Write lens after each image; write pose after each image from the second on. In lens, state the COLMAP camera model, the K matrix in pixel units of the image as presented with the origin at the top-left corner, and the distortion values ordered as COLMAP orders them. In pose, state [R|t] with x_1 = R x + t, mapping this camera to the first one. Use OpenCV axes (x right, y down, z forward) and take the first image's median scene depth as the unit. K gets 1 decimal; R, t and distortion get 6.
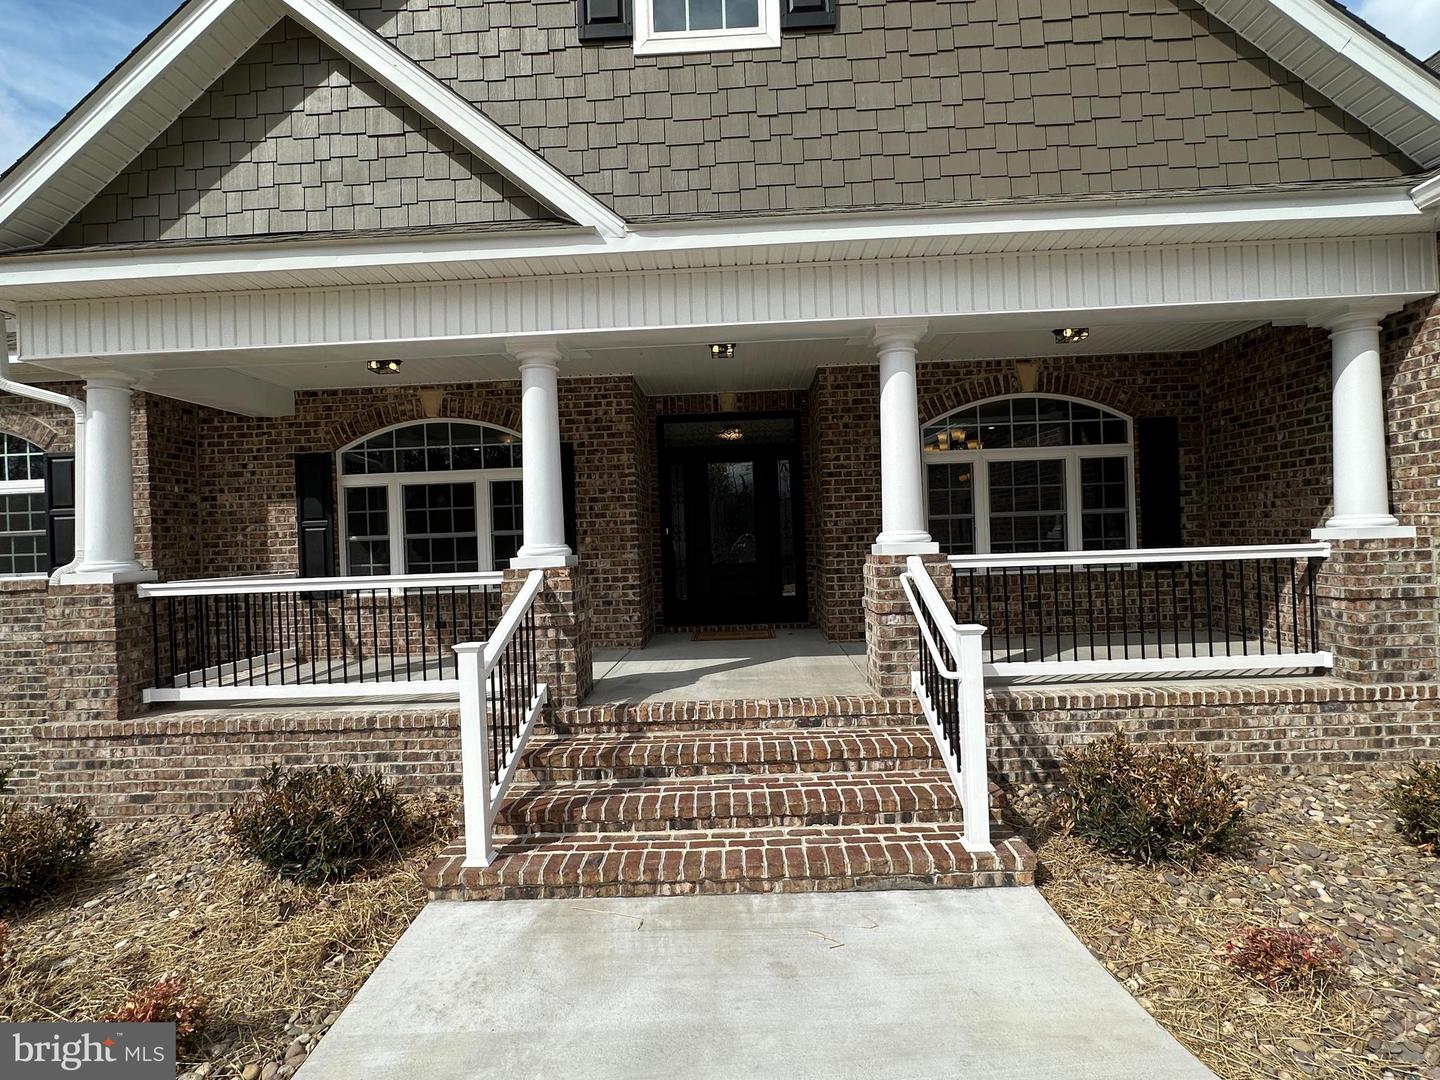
lens RADIAL K [[703.3, 0, 713.0], [0, 703.3, 542.0], [0, 0, 1]] dist [-0.007716, 0.001502]
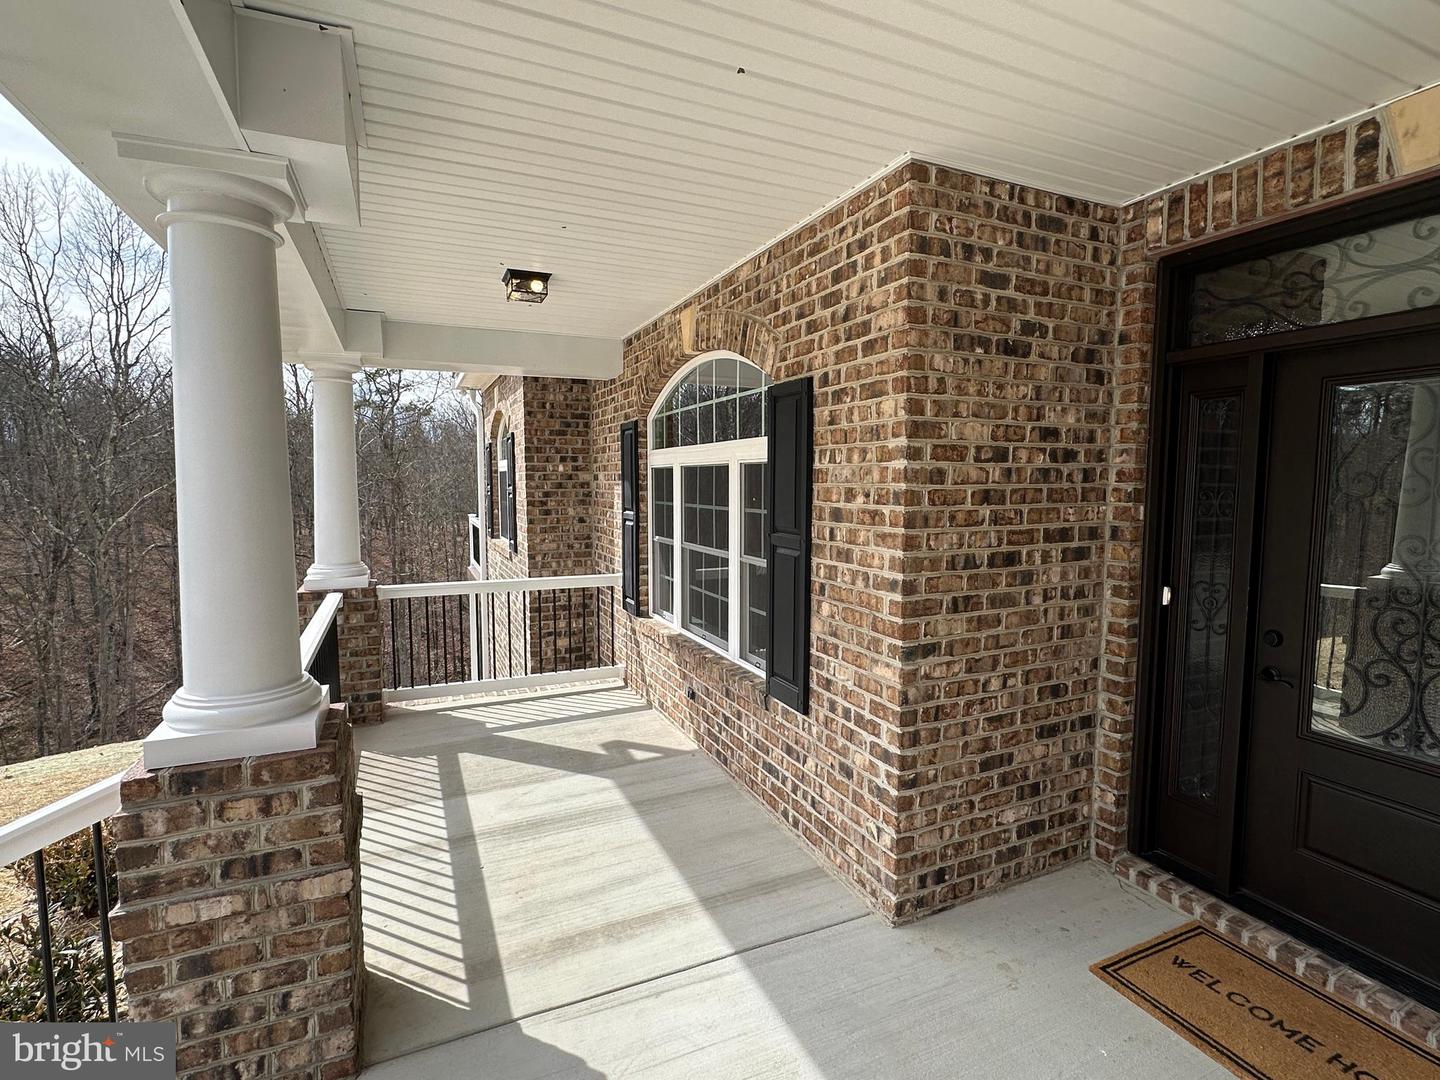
lens RADIAL K [[703.3, 0, 726.5], [0, 703.3, 541.2], [0, 0, 1]] dist [-0.007716, 0.001502]
pose [[0.445480, 0.114401, -0.887953, 0.165753], [-0.018044, 0.992748, 0.118850, -0.092309], [0.895110, -0.036923, 0.444314, 0.761561]]
